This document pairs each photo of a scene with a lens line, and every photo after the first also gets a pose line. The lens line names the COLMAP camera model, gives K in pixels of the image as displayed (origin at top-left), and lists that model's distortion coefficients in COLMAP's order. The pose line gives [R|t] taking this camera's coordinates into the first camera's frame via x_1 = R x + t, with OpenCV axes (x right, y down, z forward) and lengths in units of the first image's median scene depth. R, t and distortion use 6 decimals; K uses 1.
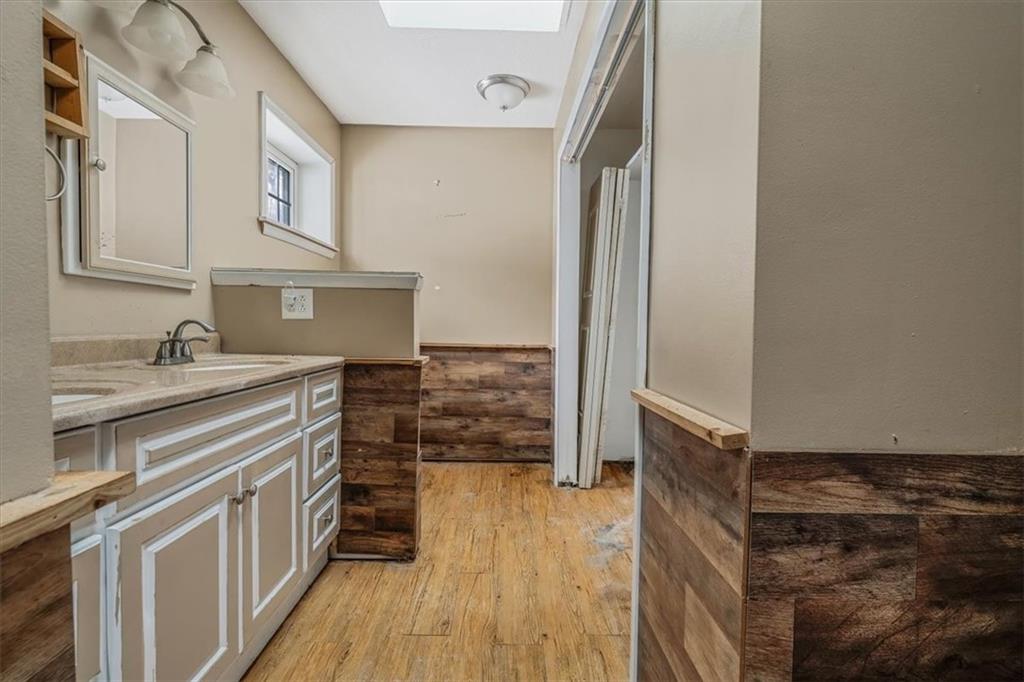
lens RADIAL K [[457.7, 0, 512.0], [0, 457.7, 341.0], [0, 0, 1]] dist [-0.004776, 0.000647]
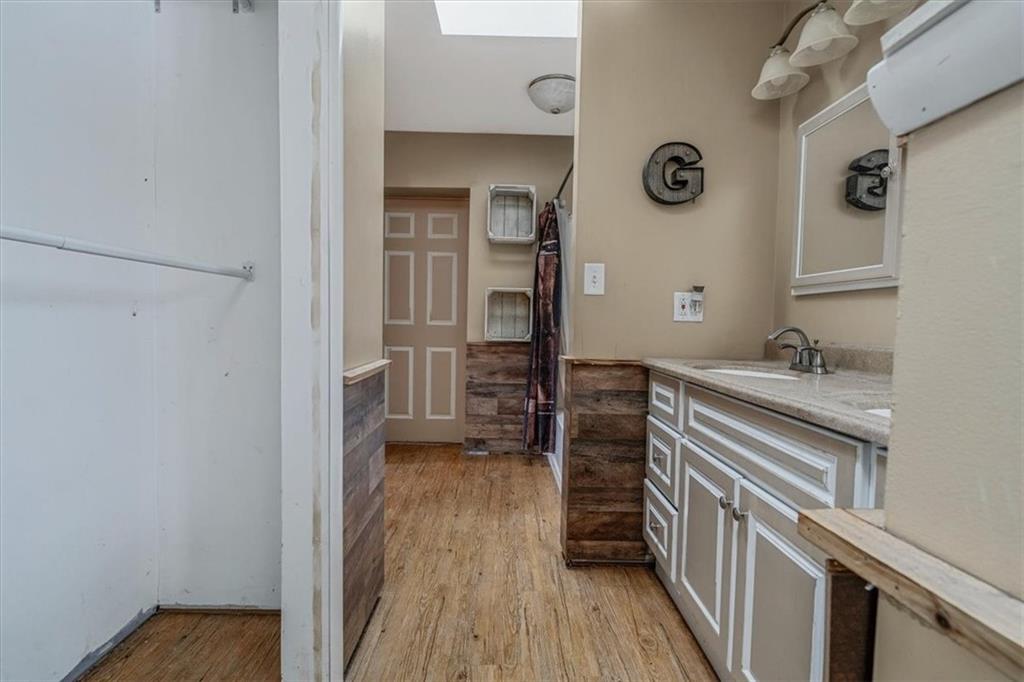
lens RADIAL K [[457.7, 0, 512.0], [0, 457.7, 341.0], [0, 0, 1]] dist [-0.004776, 0.000647]
pose [[-0.999445, -0.032508, -0.007291, -0.089901], [-0.032962, 0.996669, 0.074592, -0.054613], [0.004842, 0.074791, -0.997188, 1.558621]]
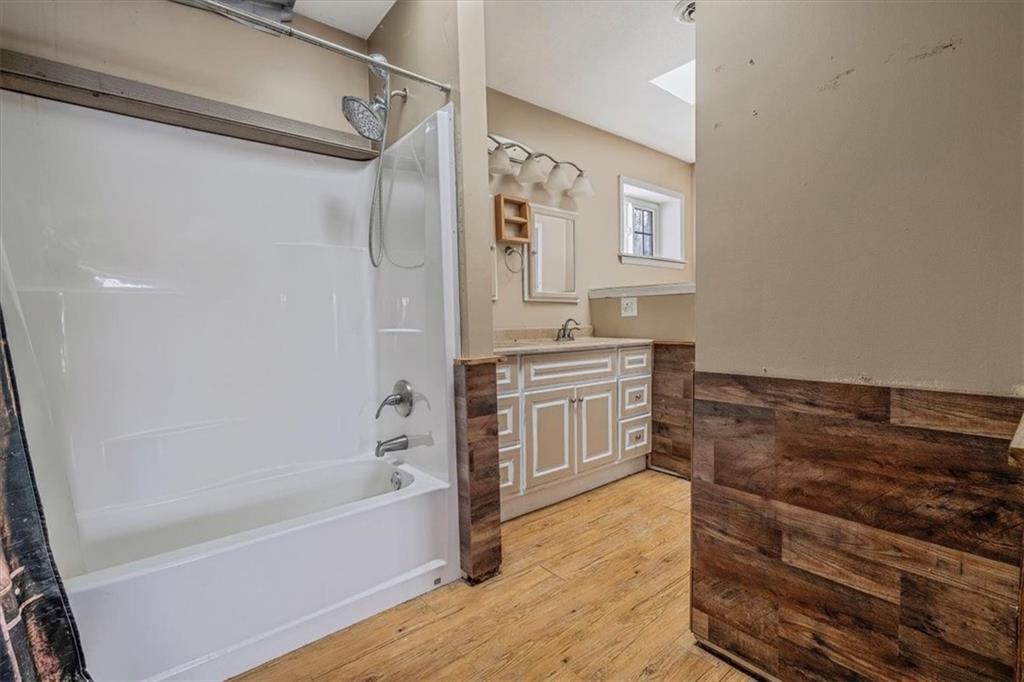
lens RADIAL K [[457.7, 0, 512.0], [0, 457.7, 341.0], [0, 0, 1]] dist [-0.004776, 0.000647]
pose [[0.623235, 0.008601, -0.781988, 0.729959], [0.000524, 0.999935, 0.011416, 0.028957], [0.782035, -0.007525, 0.623190, -0.464056]]
